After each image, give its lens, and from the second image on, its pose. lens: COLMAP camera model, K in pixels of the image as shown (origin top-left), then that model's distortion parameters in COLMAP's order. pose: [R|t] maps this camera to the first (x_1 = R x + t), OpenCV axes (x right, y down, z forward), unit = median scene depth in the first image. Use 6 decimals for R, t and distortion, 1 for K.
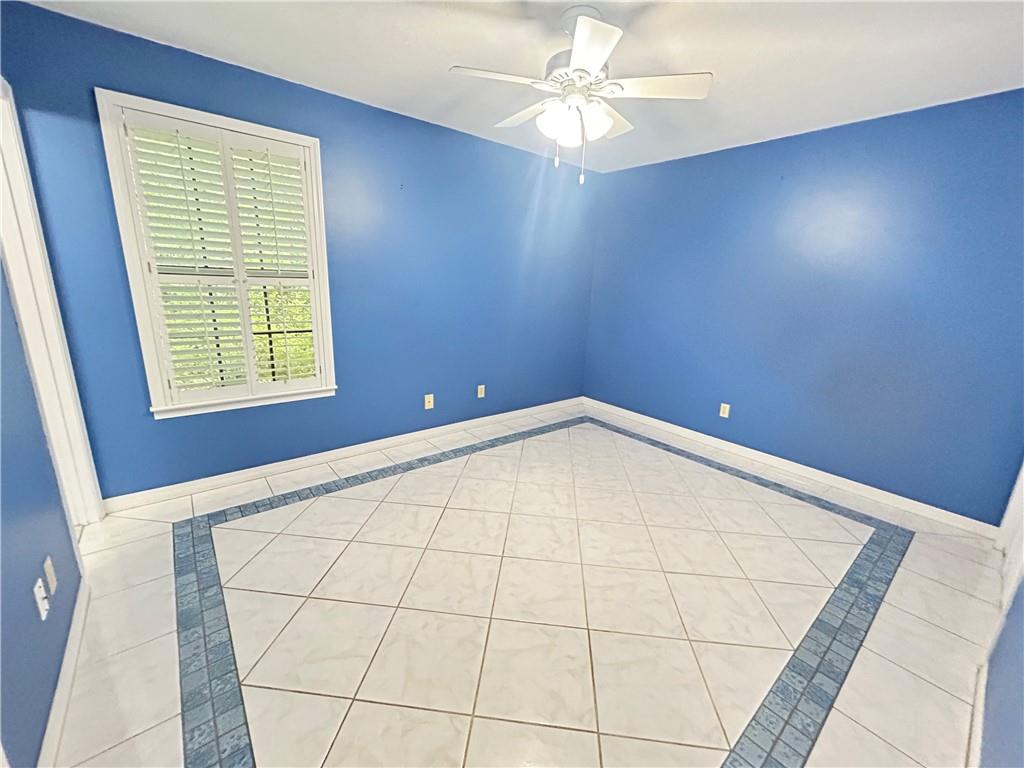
lens RADIAL K [[415.4, 0, 509.6], [0, 415.4, 383.1], [0, 0, 1]] dist [-0.000907, 0.001897]
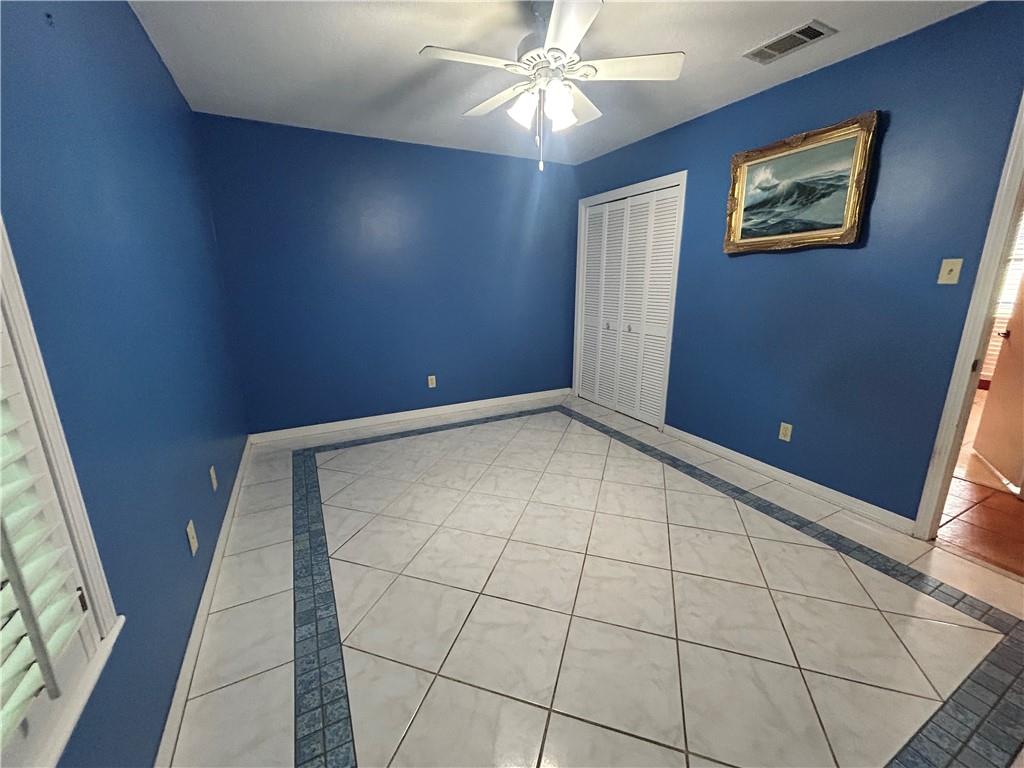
lens RADIAL K [[415.4, 0, 511.0], [0, 415.4, 382.8], [0, 0, 1]] dist [-0.000907, 0.001897]
pose [[0.202615, -0.281315, 0.937981, -0.576916], [0.253271, 0.940312, 0.227304, -0.153704], [-0.945939, 0.191508, 0.261770, 0.563121]]
